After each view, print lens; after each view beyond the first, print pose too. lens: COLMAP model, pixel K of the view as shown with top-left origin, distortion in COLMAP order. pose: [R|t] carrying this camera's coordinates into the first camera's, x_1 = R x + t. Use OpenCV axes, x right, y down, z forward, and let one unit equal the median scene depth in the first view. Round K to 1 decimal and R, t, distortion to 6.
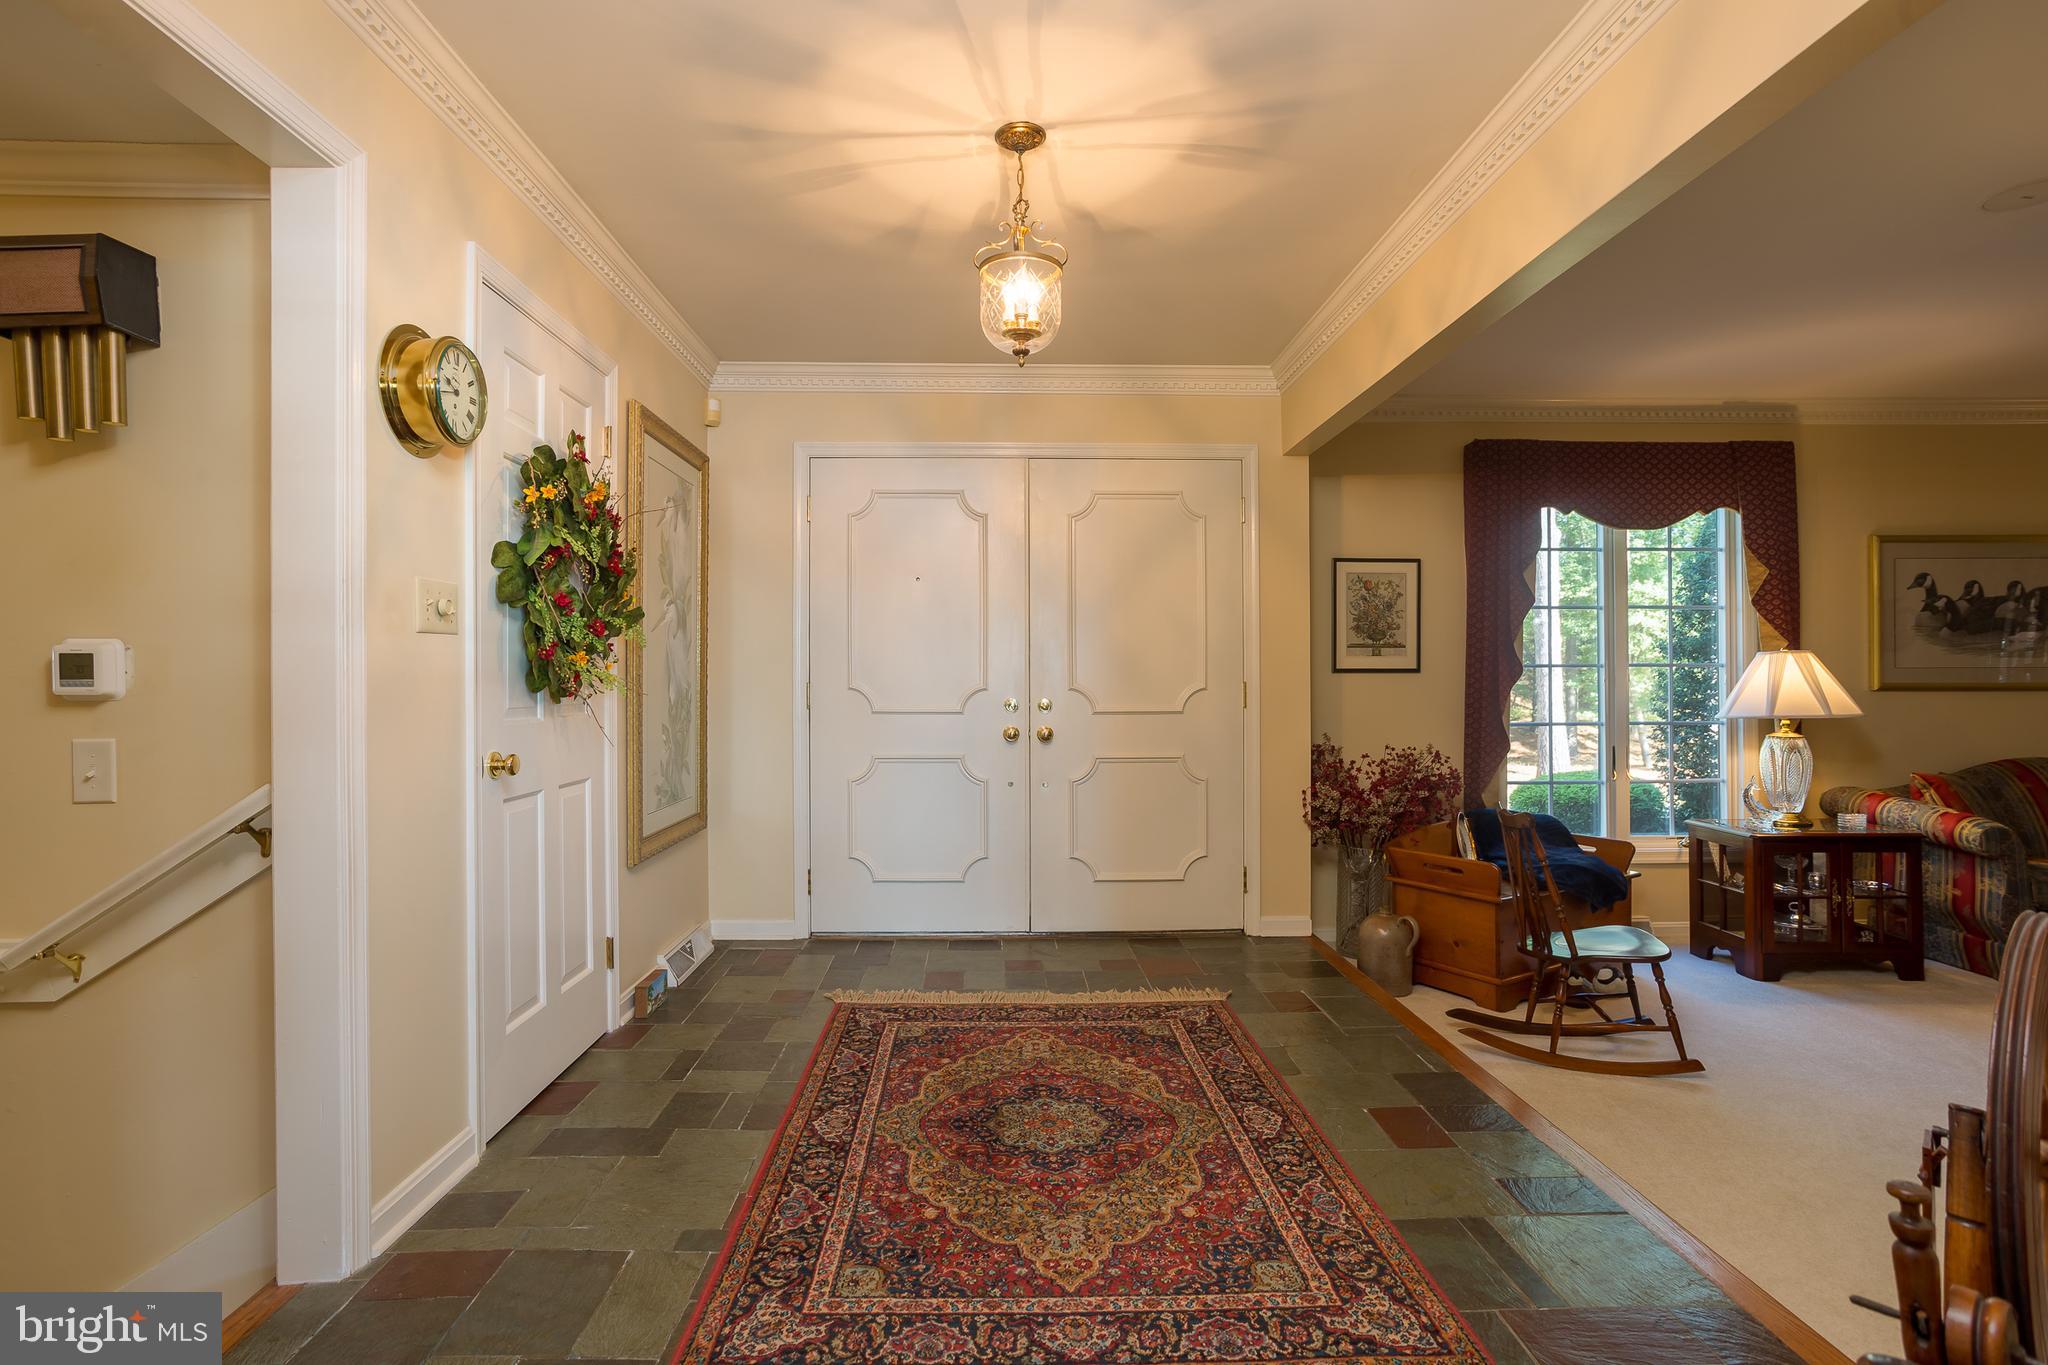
lens RADIAL K [[1001.7, 0, 1033.3], [0, 1001.7, 676.6], [0, 0, 1]] dist [-0.050124, 0.032668]
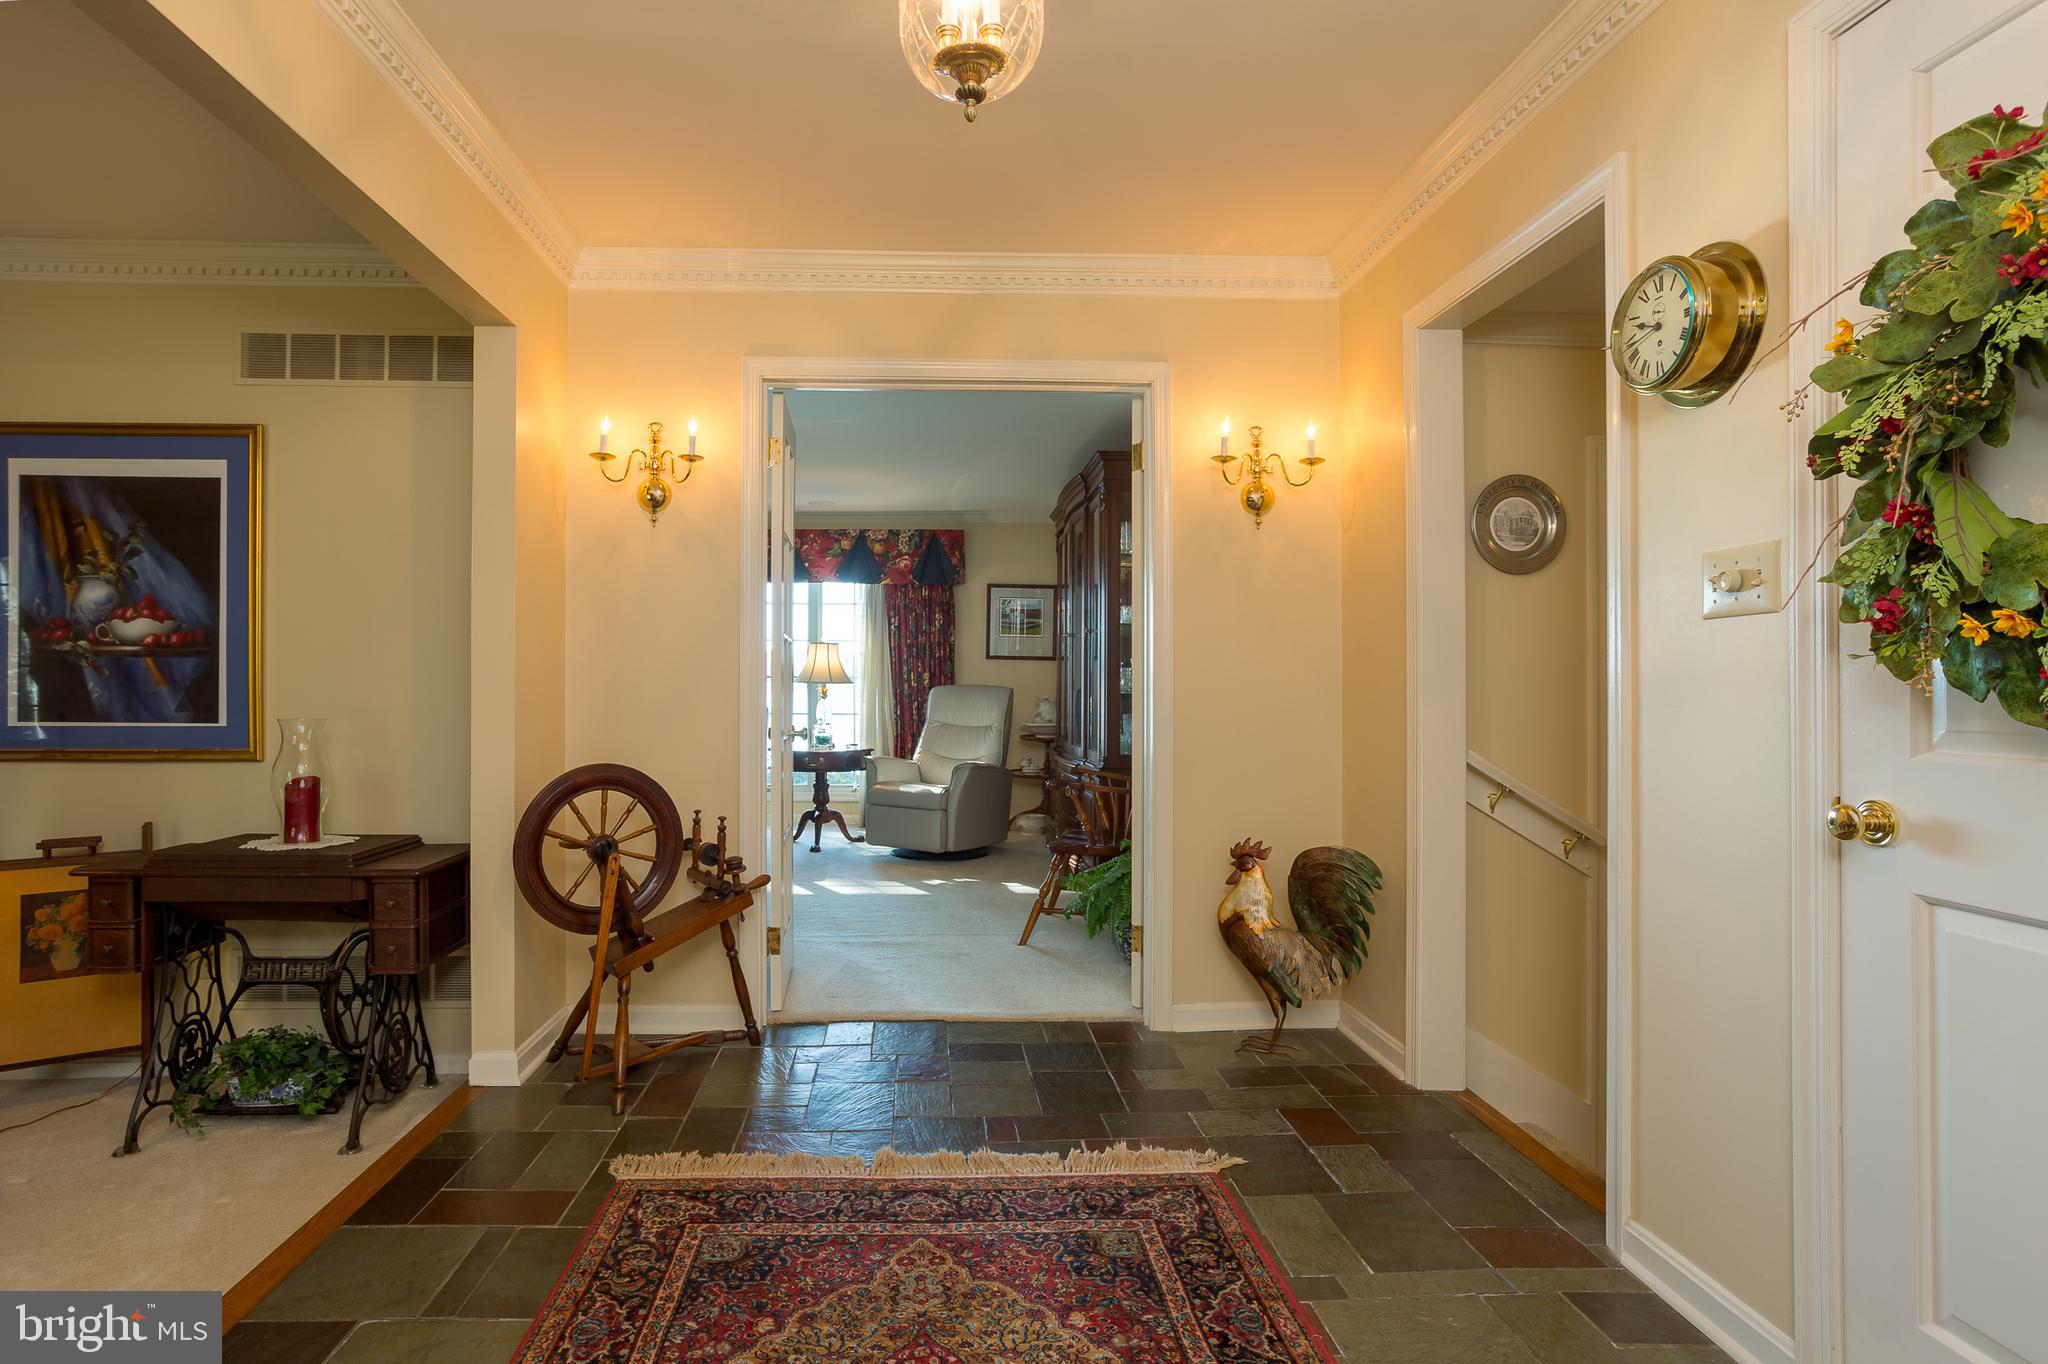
lens RADIAL K [[1001.7, 0, 1033.3], [0, 1001.7, 676.1], [0, 0, 1]] dist [-0.050124, 0.032668]
pose [[-0.997552, 0.003597, -0.069843, -0.006712], [0.004510, 0.999906, -0.012919, 0.007466], [0.069790, -0.013202, -0.997474, 1.249403]]
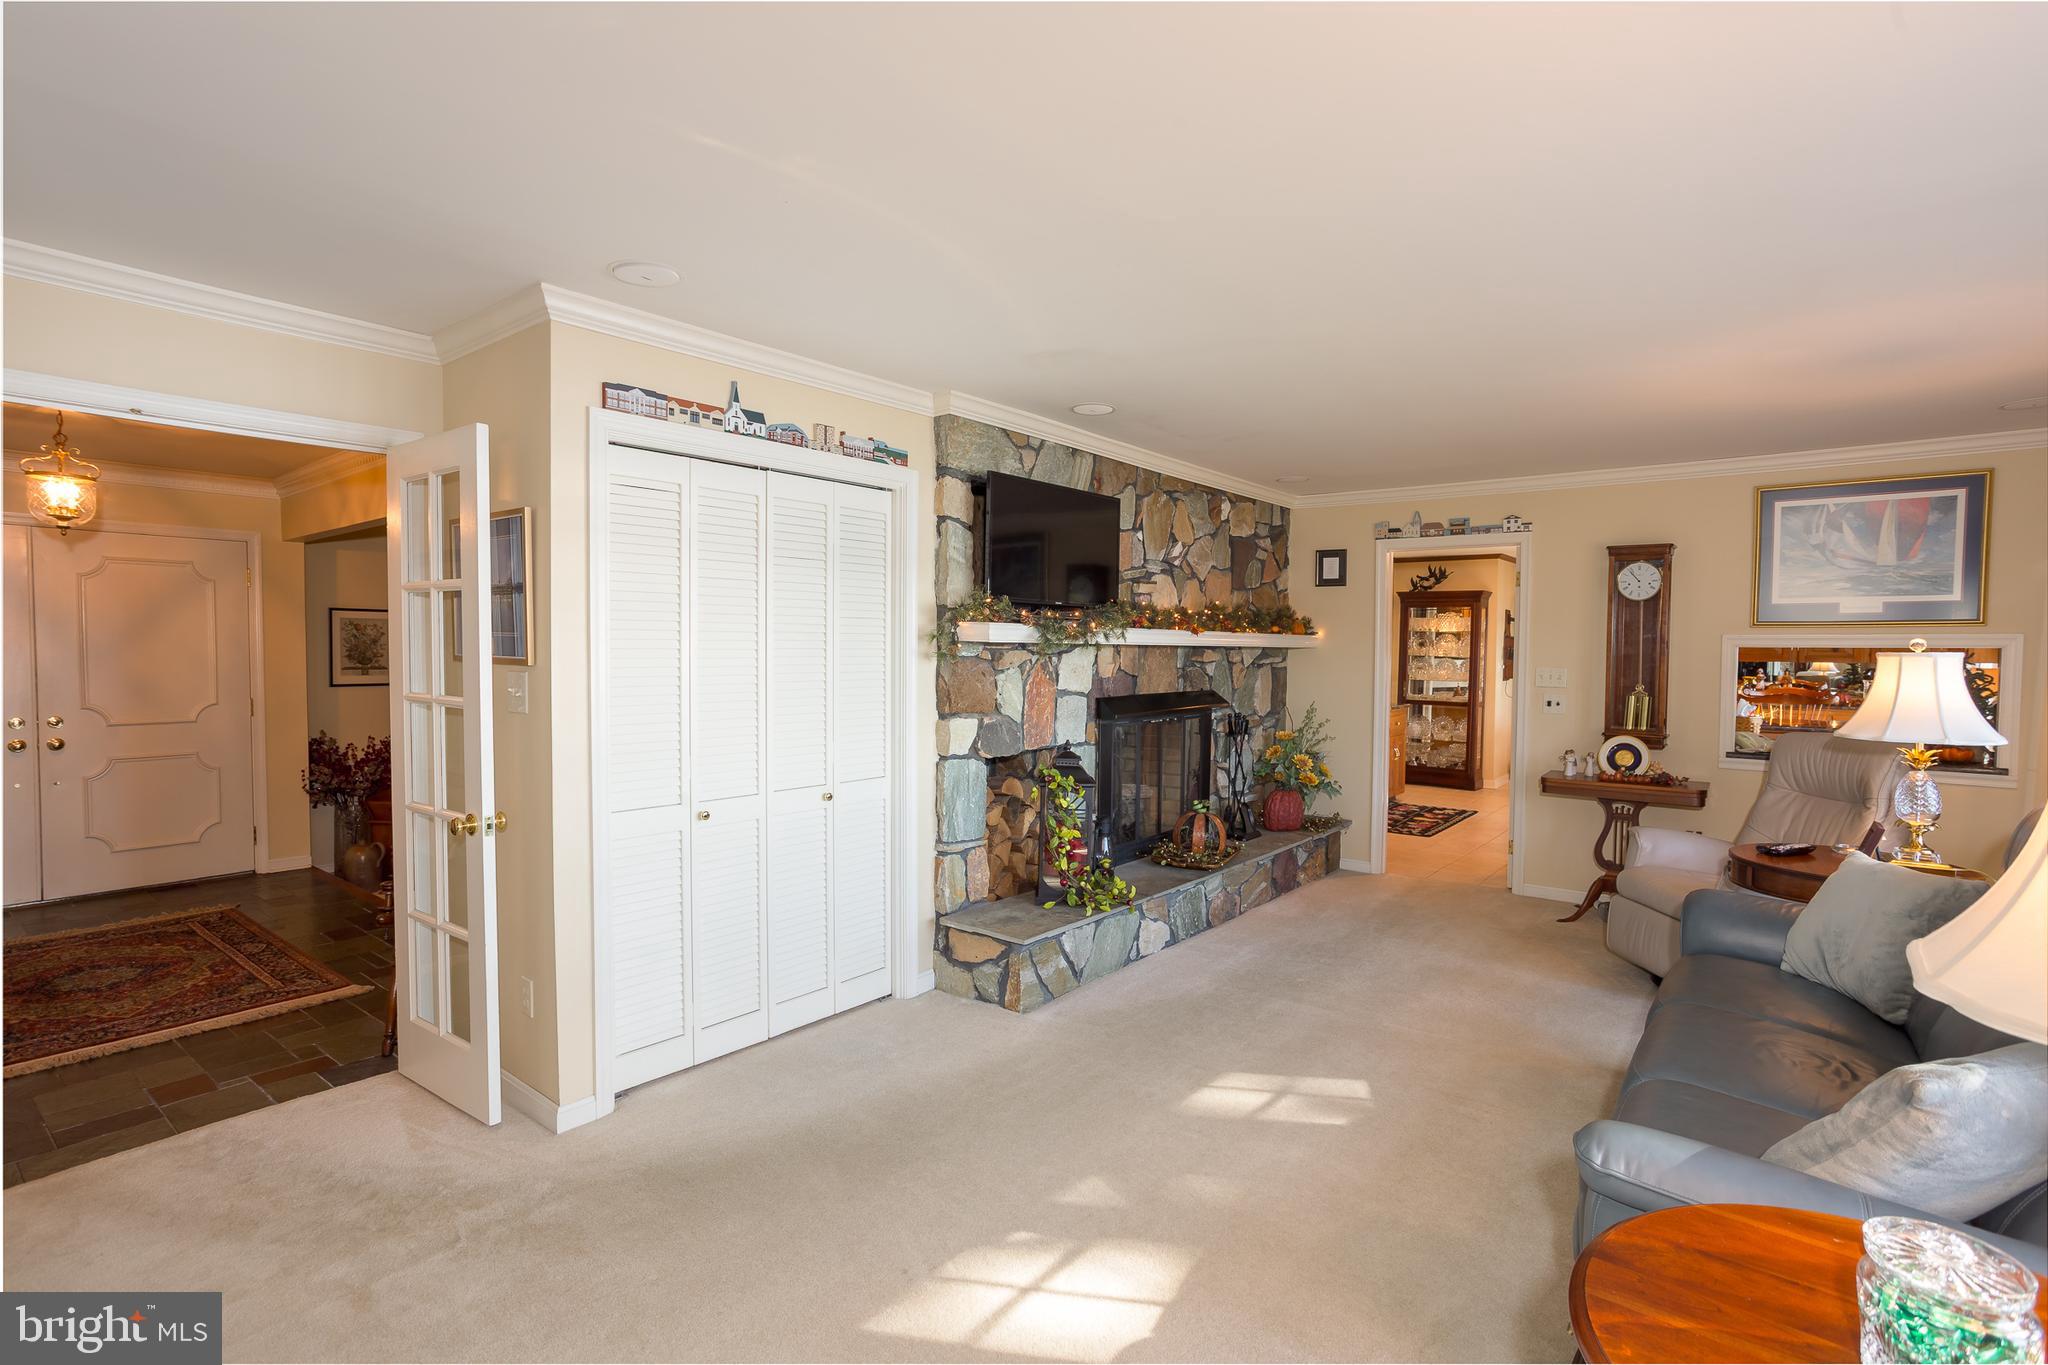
lens RADIAL K [[1001.7, 0, 1033.3], [0, 1001.7, 676.6], [0, 0, 1]] dist [-0.050124, 0.032668]
pose [[0.661574, -0.018816, 0.749644, -0.144898], [-0.008621, 0.999428, 0.032694, -0.114372], [-0.749831, -0.028092, 0.661033, -1.081177]]
